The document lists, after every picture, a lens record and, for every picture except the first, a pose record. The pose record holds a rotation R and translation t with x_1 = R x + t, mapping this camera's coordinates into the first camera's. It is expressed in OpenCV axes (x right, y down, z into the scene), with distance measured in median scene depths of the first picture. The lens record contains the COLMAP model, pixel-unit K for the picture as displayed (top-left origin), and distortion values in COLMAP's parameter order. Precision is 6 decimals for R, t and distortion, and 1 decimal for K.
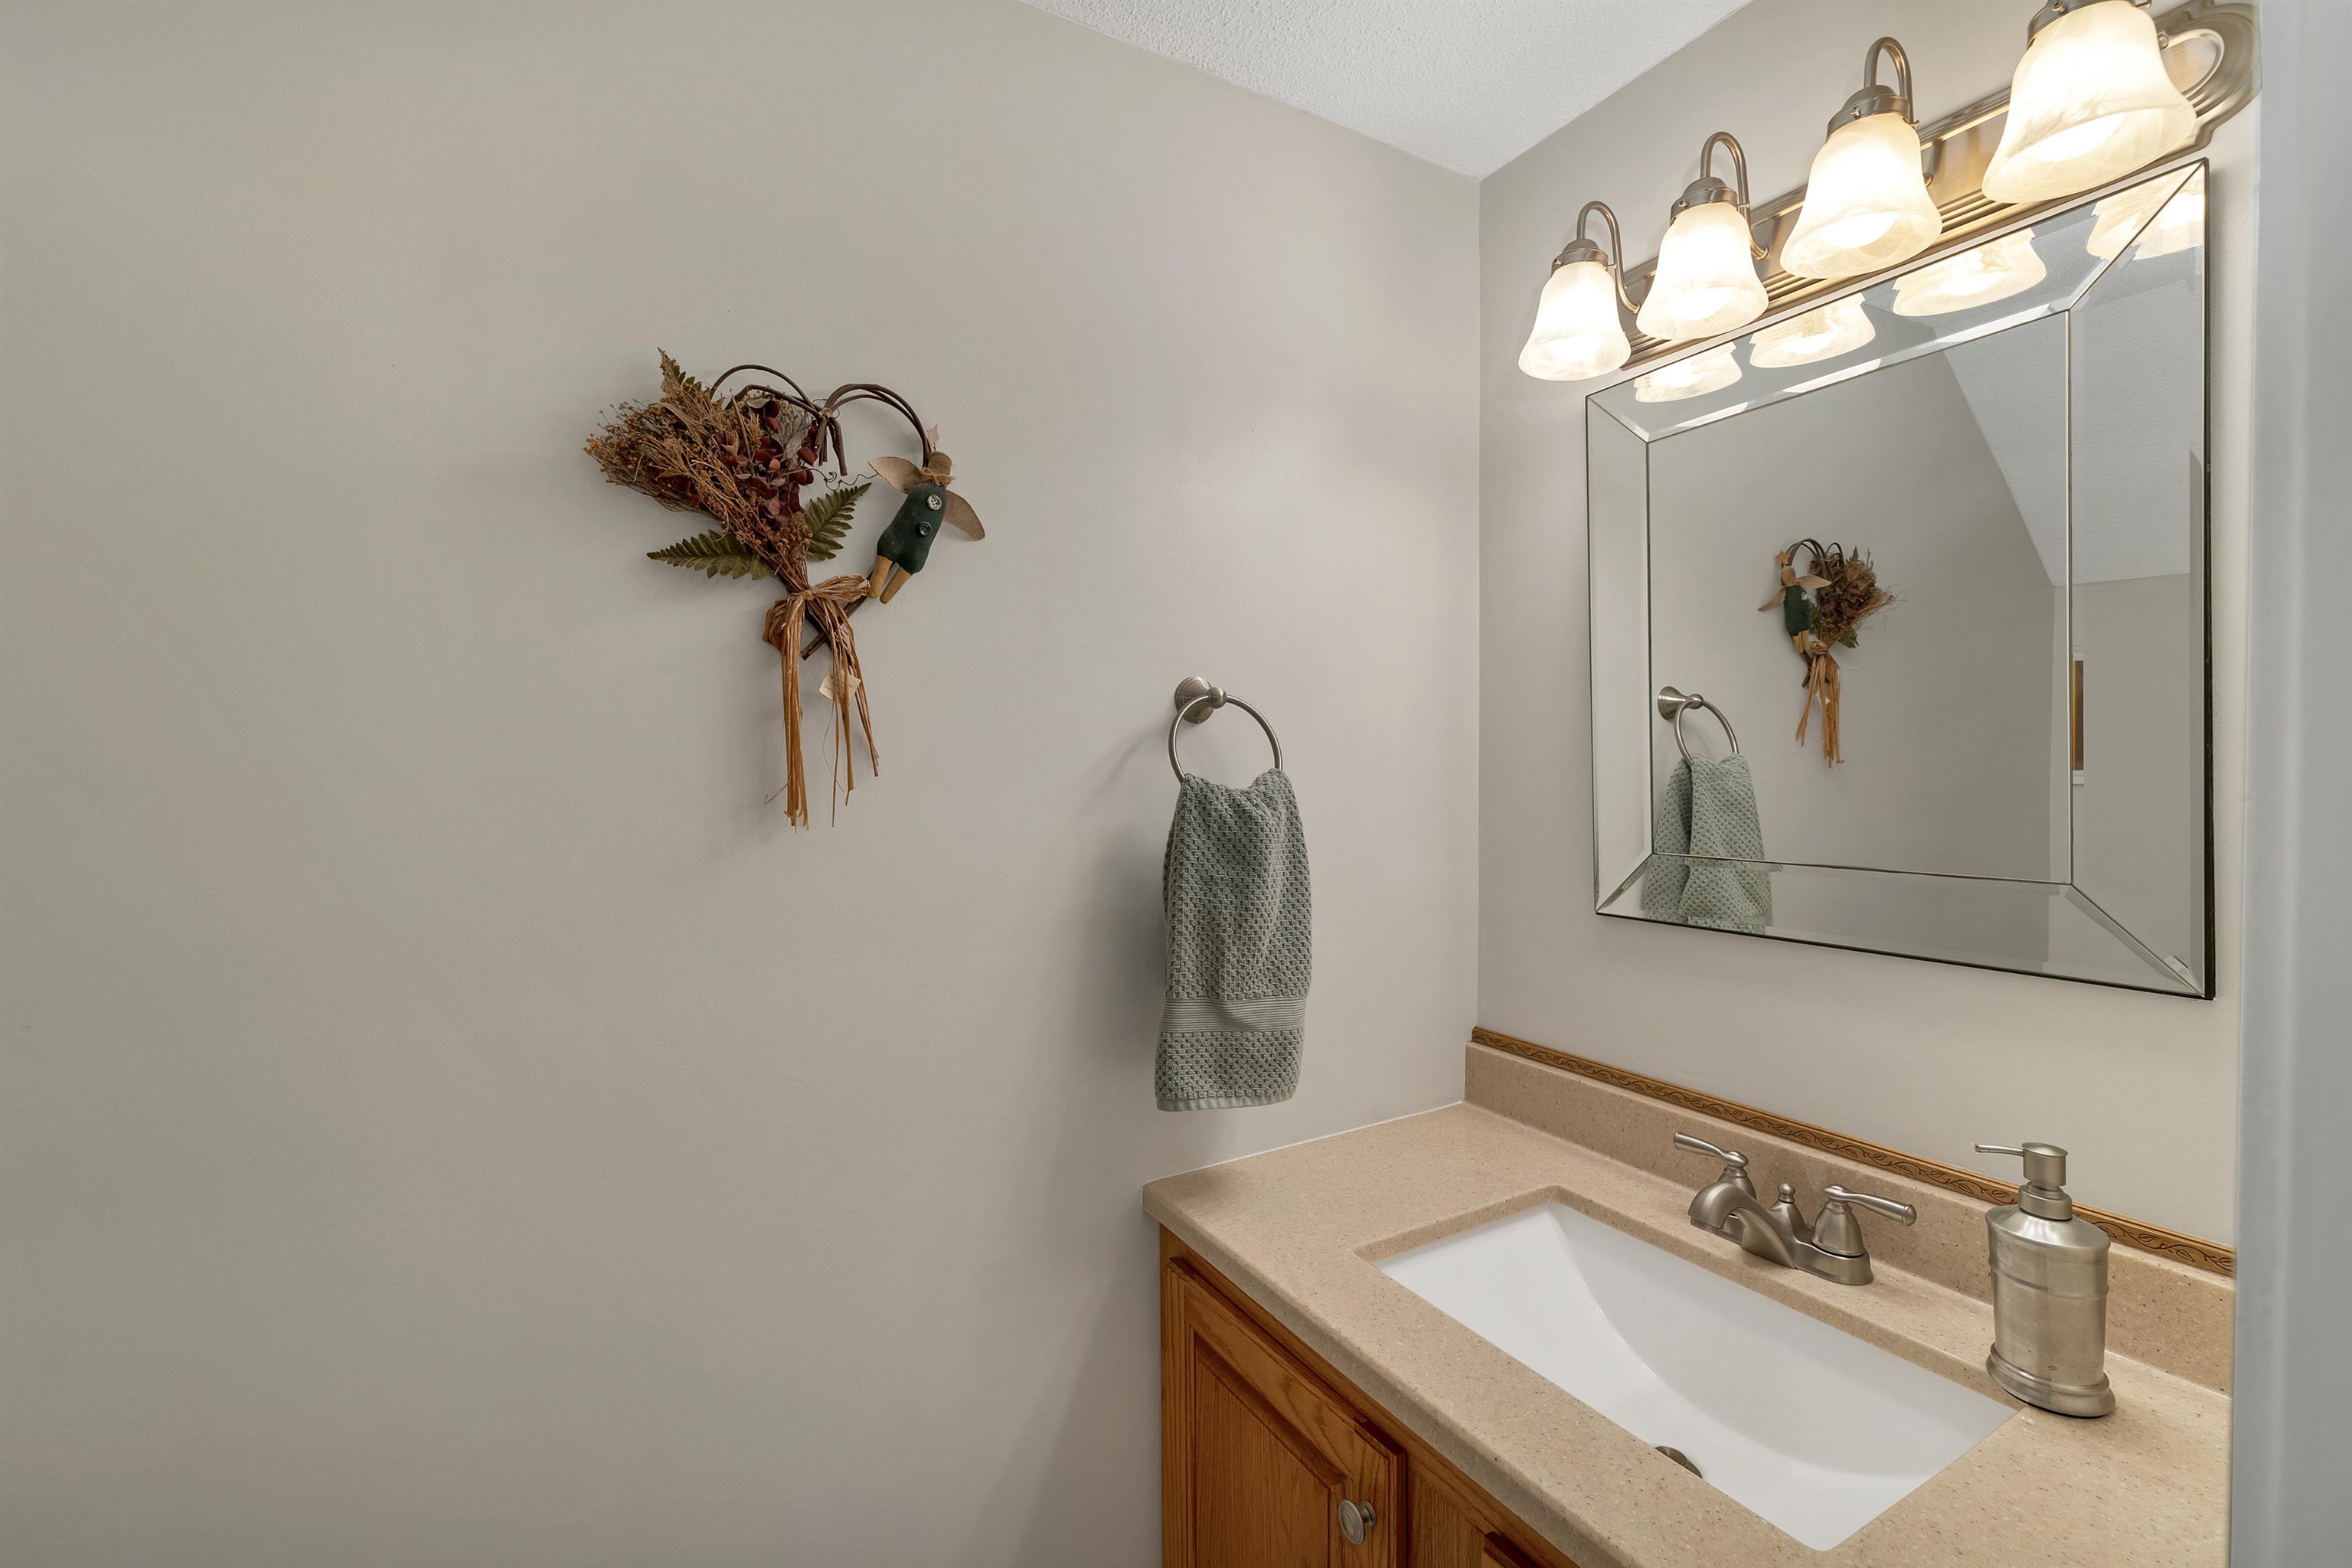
lens RADIAL K [[979.6, 0, 1156.7], [0, 979.6, 775.9], [0, 0, 1]] dist [0.001102, -0.000348]
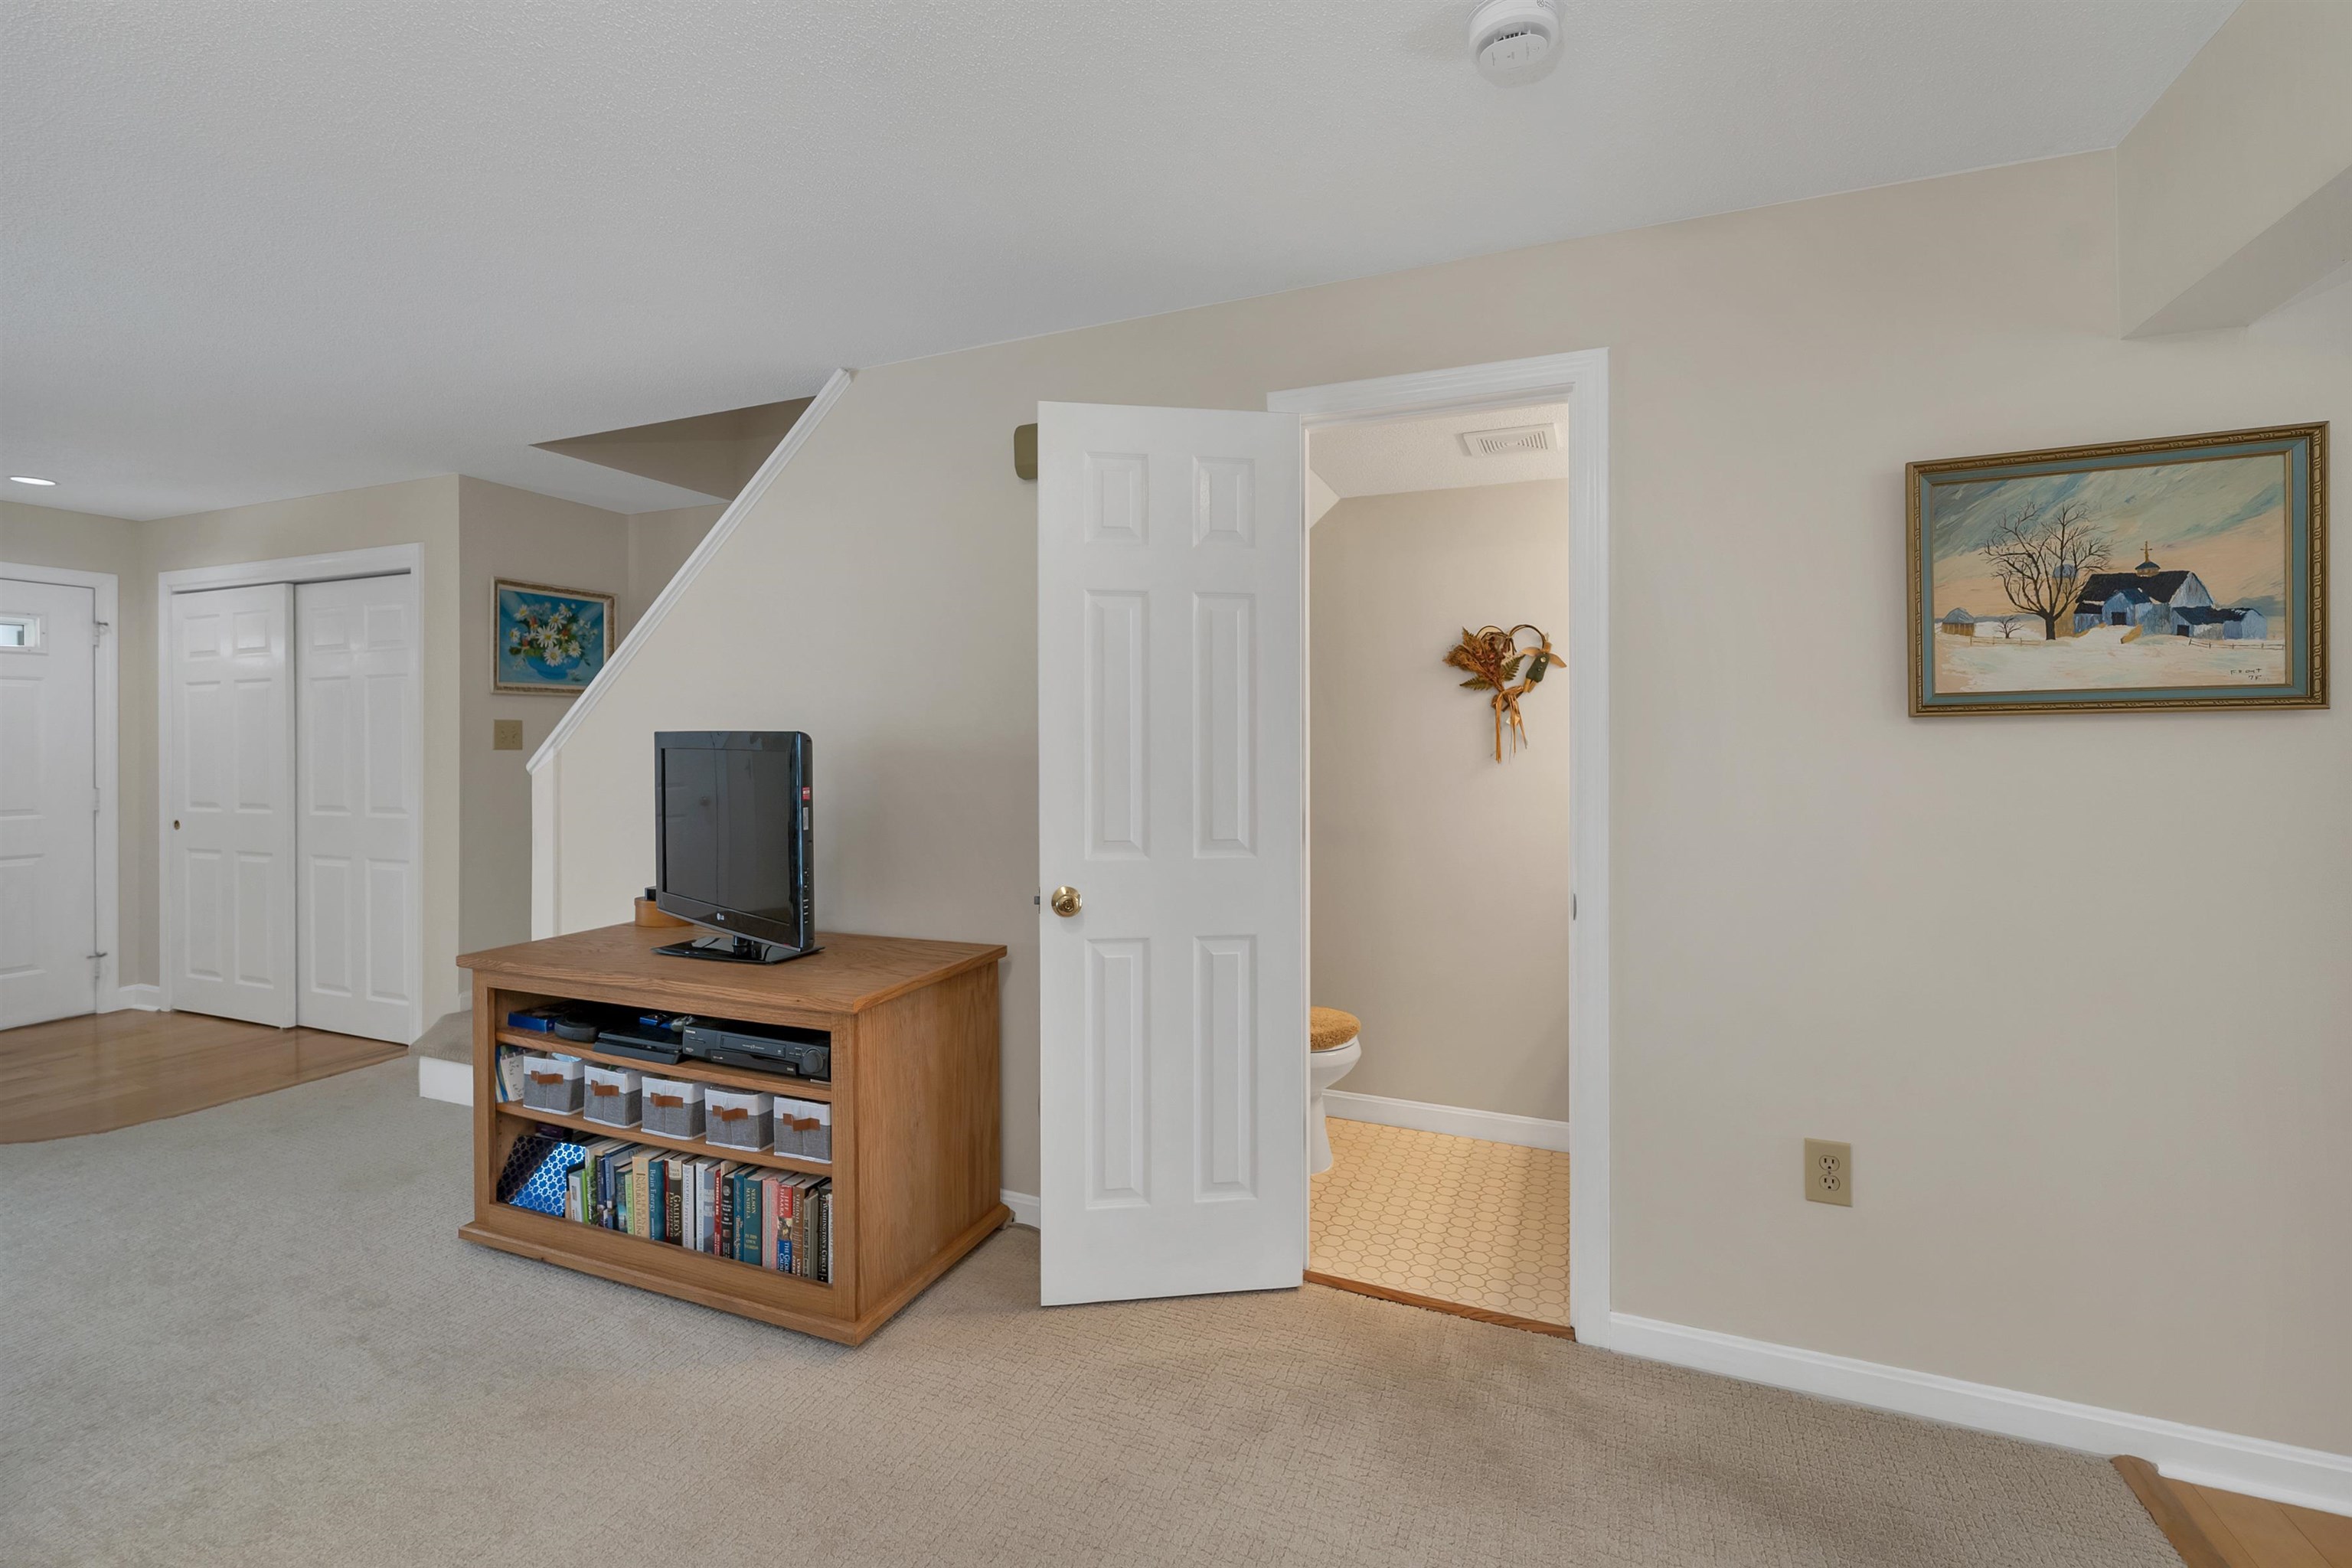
lens RADIAL K [[979.6, 0, 1183.6], [0, 979.6, 743.0], [0, 0, 1]] dist [0.001102, -0.000348]
pose [[0.622772, 0.008923, -0.782353, 1.526832], [-0.016967, 0.999854, -0.002102, 0.007725], [0.782220, 0.014583, 0.622832, -1.853325]]
